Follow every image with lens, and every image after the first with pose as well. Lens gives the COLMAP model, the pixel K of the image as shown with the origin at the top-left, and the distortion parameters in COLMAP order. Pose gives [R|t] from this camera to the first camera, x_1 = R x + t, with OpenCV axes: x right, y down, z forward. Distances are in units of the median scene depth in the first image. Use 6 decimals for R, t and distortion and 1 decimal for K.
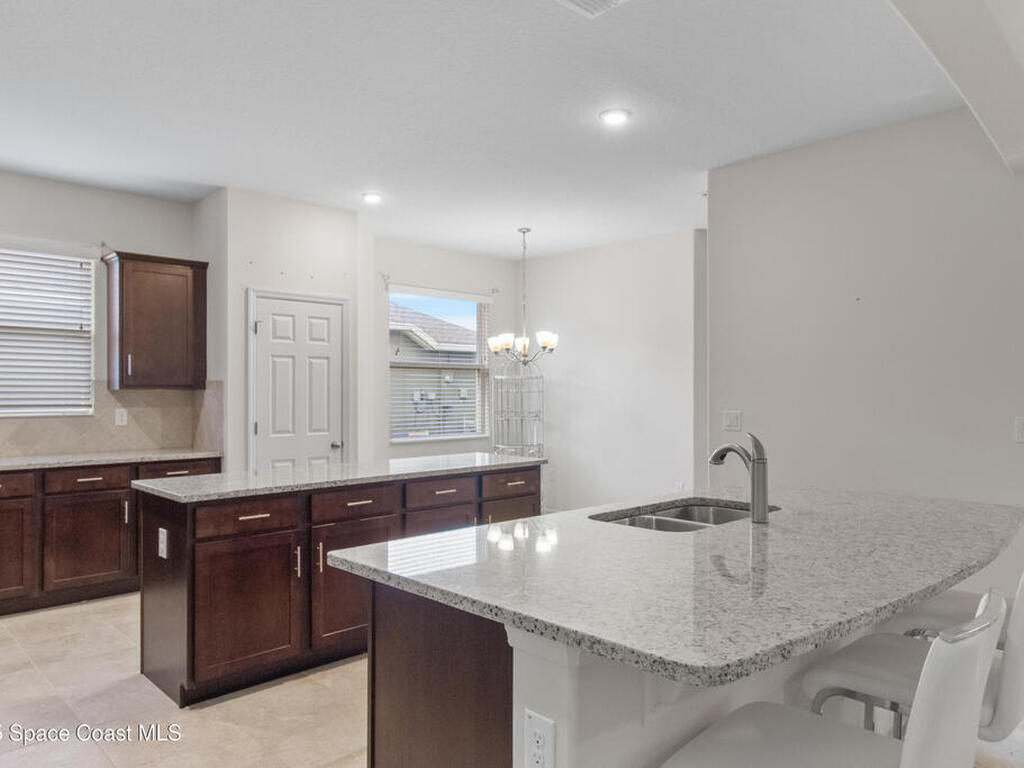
lens RADIAL K [[715.4, 0, 515.7], [0, 715.4, 401.3], [0, 0, 1]] dist [0.001695, 0.001490]
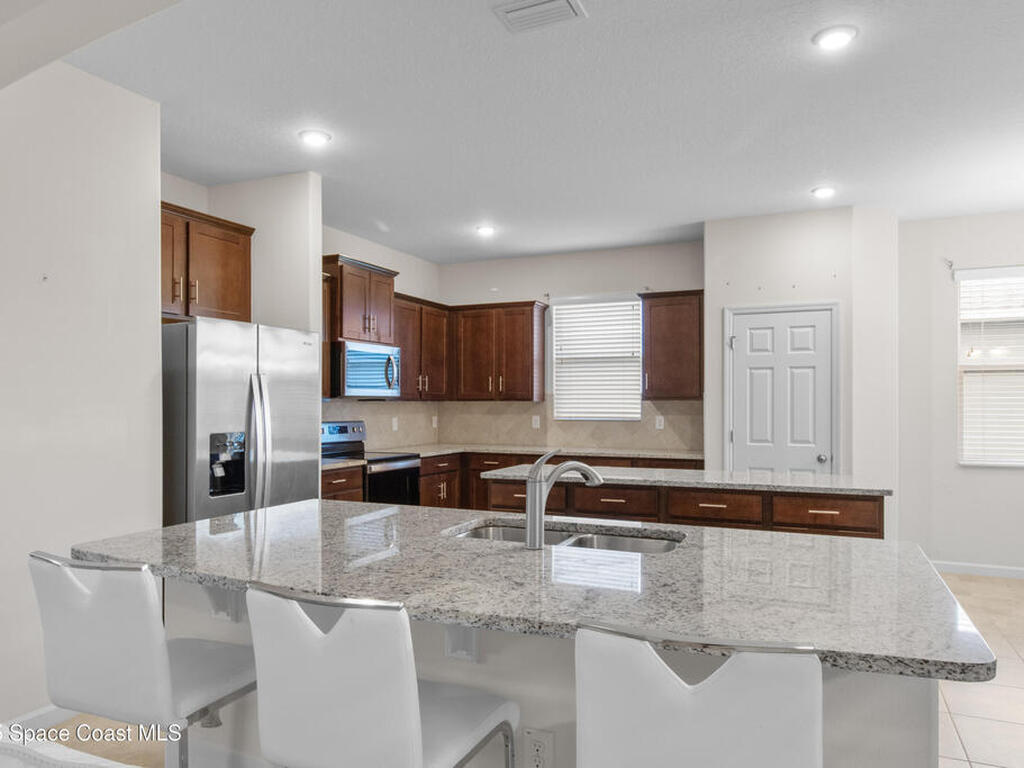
lens RADIAL K [[715.4, 0, 515.7], [0, 715.4, 401.3], [0, 0, 1]] dist [0.001695, 0.001490]
pose [[0.378567, -0.004175, -0.925565, 0.514306], [-0.011185, 0.999896, -0.009085, -0.001374], [0.925506, 0.013792, 0.378481, 0.287843]]
